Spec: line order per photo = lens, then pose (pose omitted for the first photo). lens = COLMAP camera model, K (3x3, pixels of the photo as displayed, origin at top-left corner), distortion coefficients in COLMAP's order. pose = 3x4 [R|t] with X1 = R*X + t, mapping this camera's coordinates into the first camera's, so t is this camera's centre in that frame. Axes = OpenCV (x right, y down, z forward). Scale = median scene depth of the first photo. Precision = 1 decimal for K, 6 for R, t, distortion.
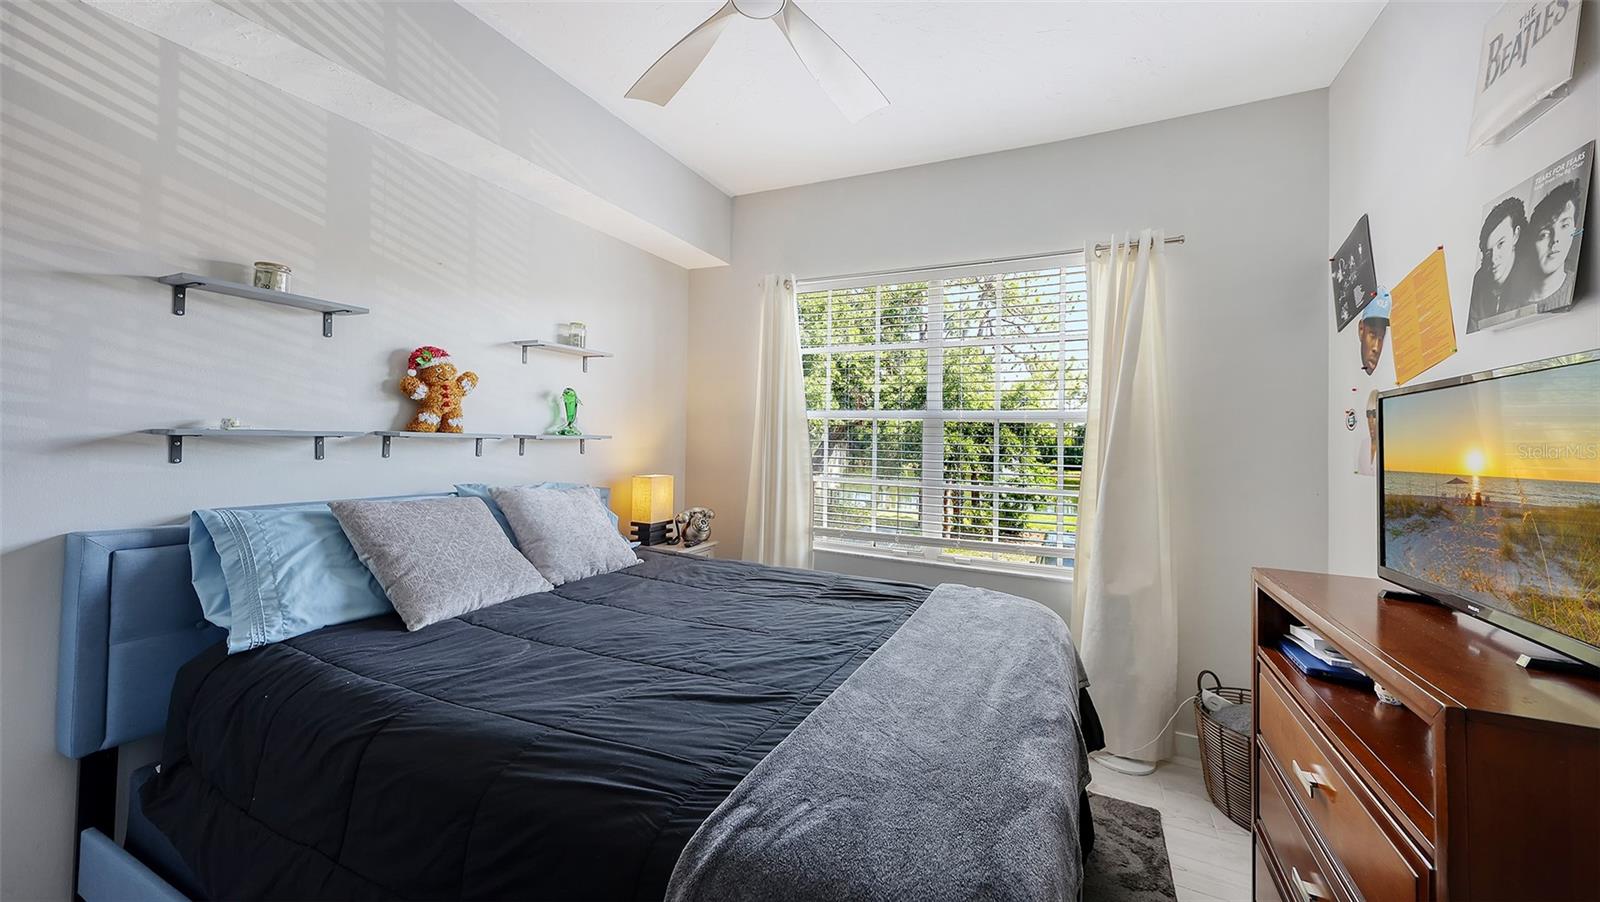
lens RADIAL K [[555.7, 0, 794.5], [0, 555.7, 435.8], [0, 0, 1]] dist [0.001214, -0.001216]
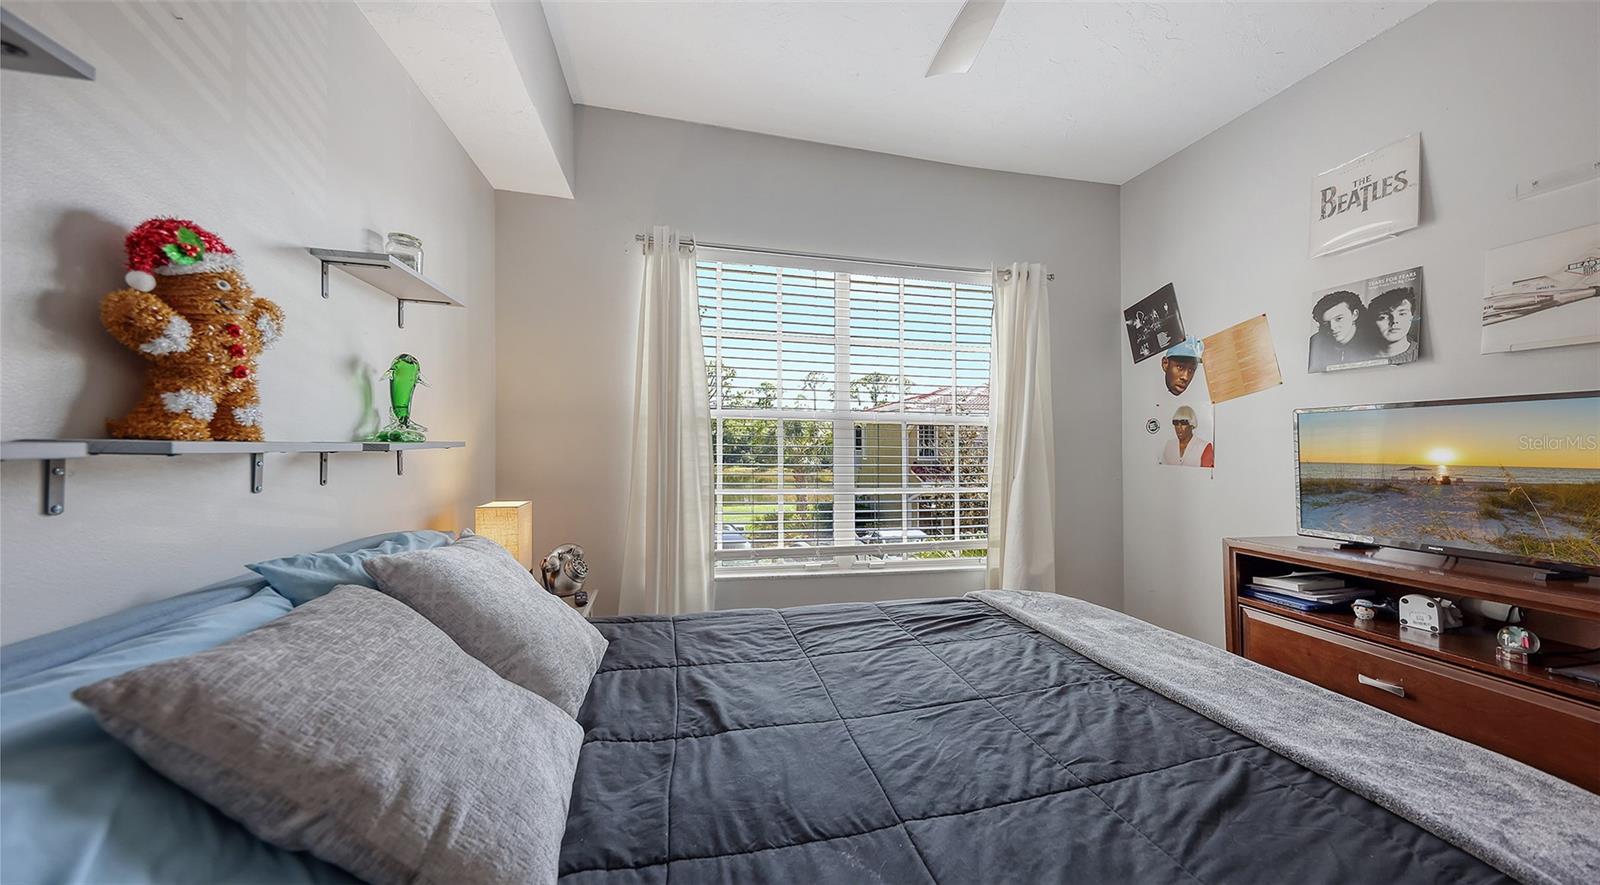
lens RADIAL K [[565.4, 0, 768.4], [0, 565.4, 433.9], [0, 0, 1]] dist [0.009163, -0.000368]
pose [[0.778003, -0.001559, 0.628259, -0.633629], [0.001431, 0.999999, 0.000710, -0.011207], [-0.628260, 0.000347, 0.778004, 0.460369]]
